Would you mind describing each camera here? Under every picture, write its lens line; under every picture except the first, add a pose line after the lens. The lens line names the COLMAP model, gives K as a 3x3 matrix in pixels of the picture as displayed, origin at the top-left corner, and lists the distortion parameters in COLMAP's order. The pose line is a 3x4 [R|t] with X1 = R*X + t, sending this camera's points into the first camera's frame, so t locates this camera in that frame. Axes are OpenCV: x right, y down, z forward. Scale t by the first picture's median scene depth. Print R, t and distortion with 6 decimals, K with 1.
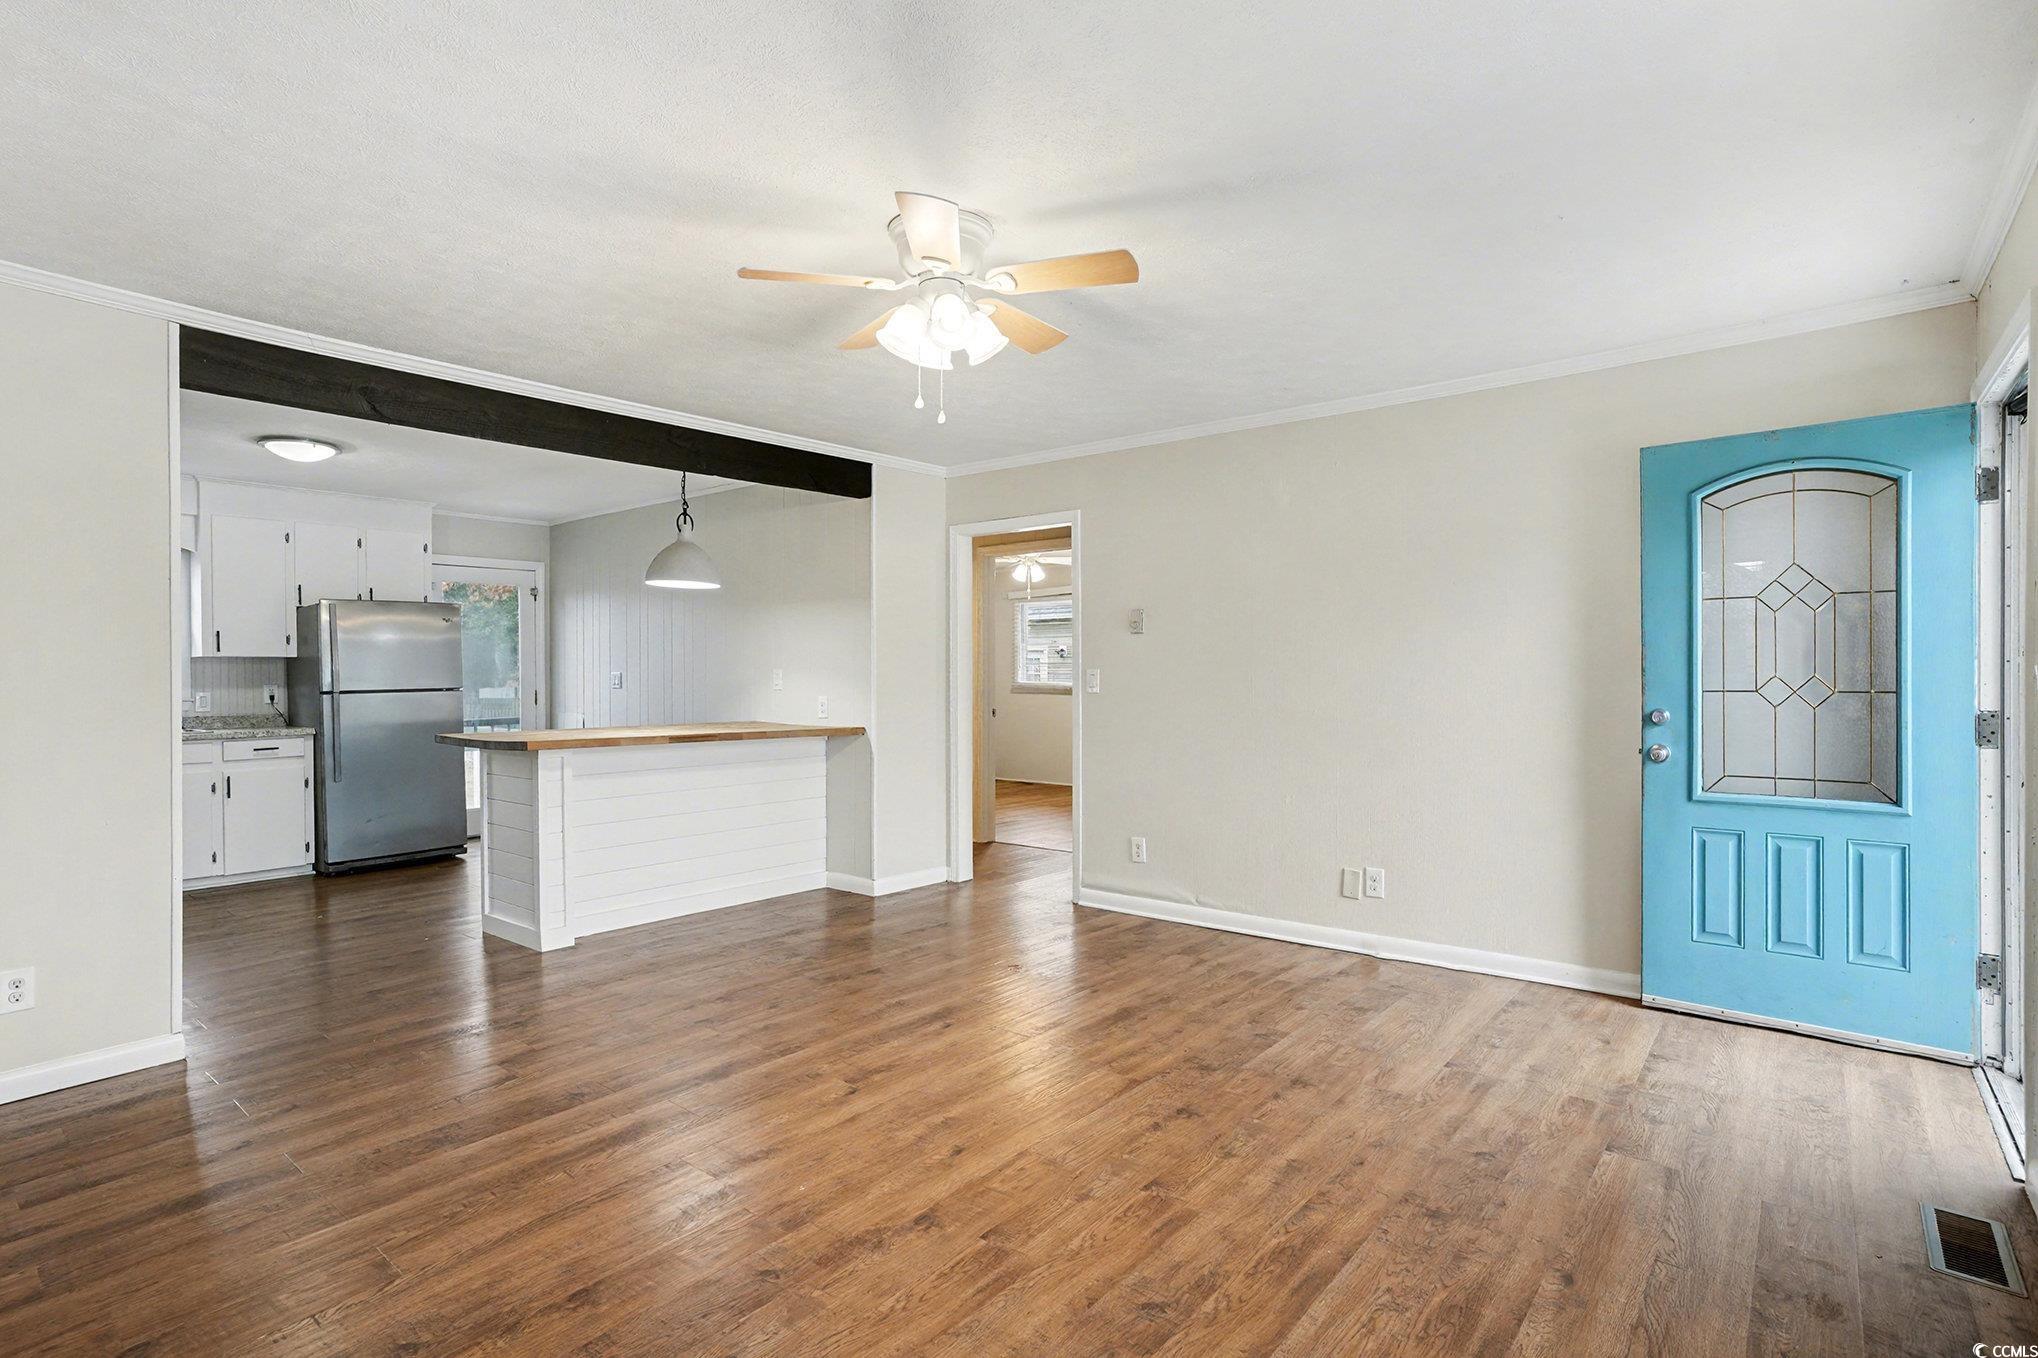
lens RADIAL K [[1048.0, 0, 978.6], [0, 1048.0, 685.4], [0, 0, 1]] dist [-0.041316, 0.044165]
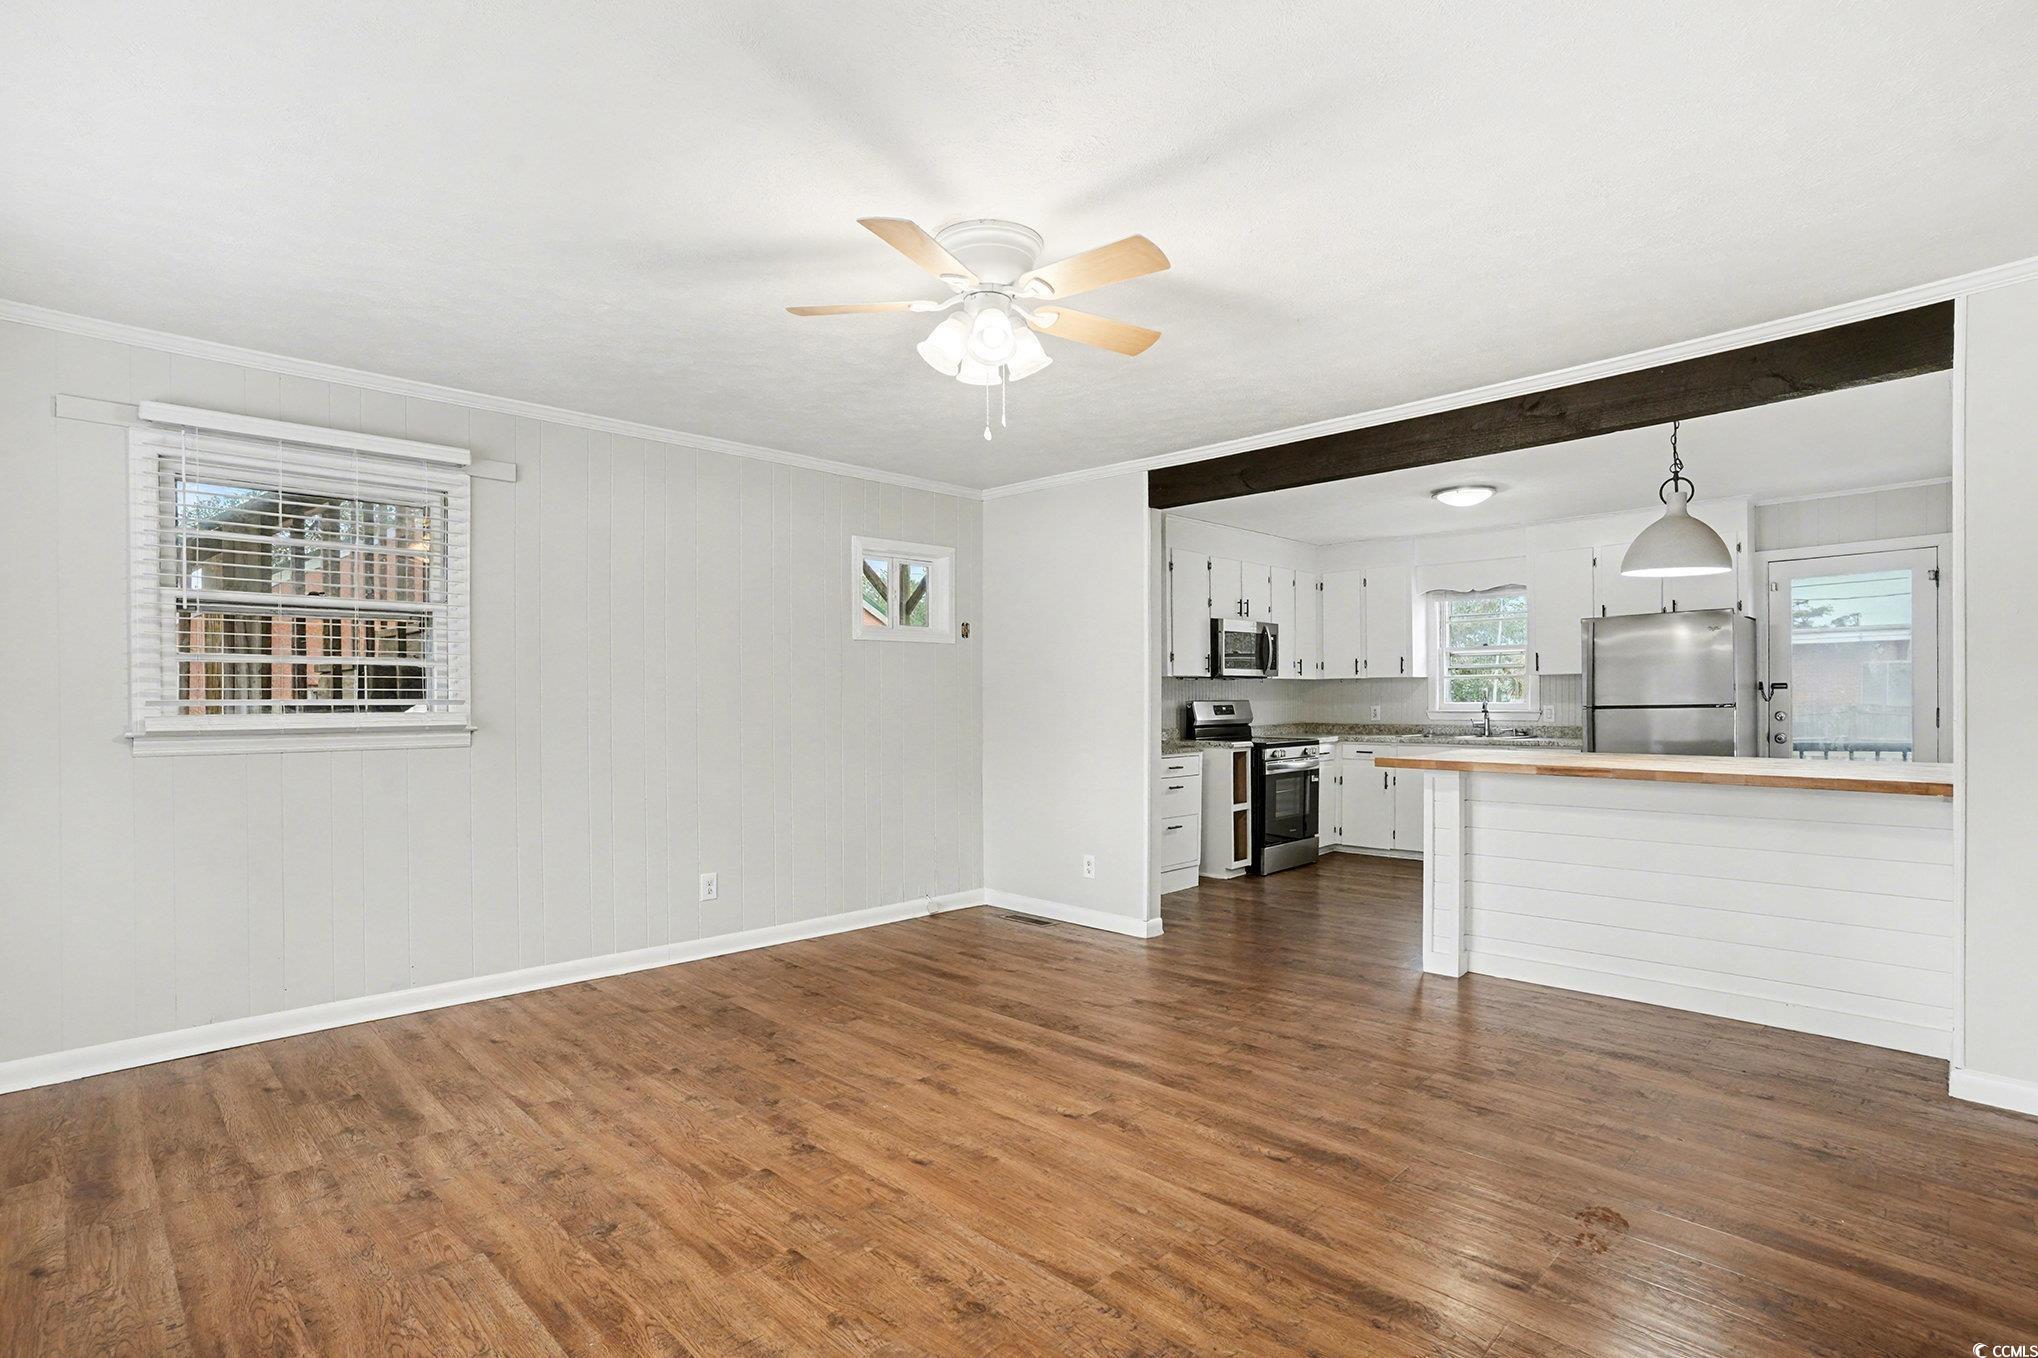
lens RADIAL K [[997.9, 0, 1013.5], [0, 997.9, 692.4], [0, 0, 1]] dist [-0.077182, 0.049421]
pose [[-0.089888, -0.003293, -0.995946, 0.625807], [-0.004055, 0.999987, -0.002940, -0.006766], [0.995944, 0.003775, -0.089900, 0.790149]]
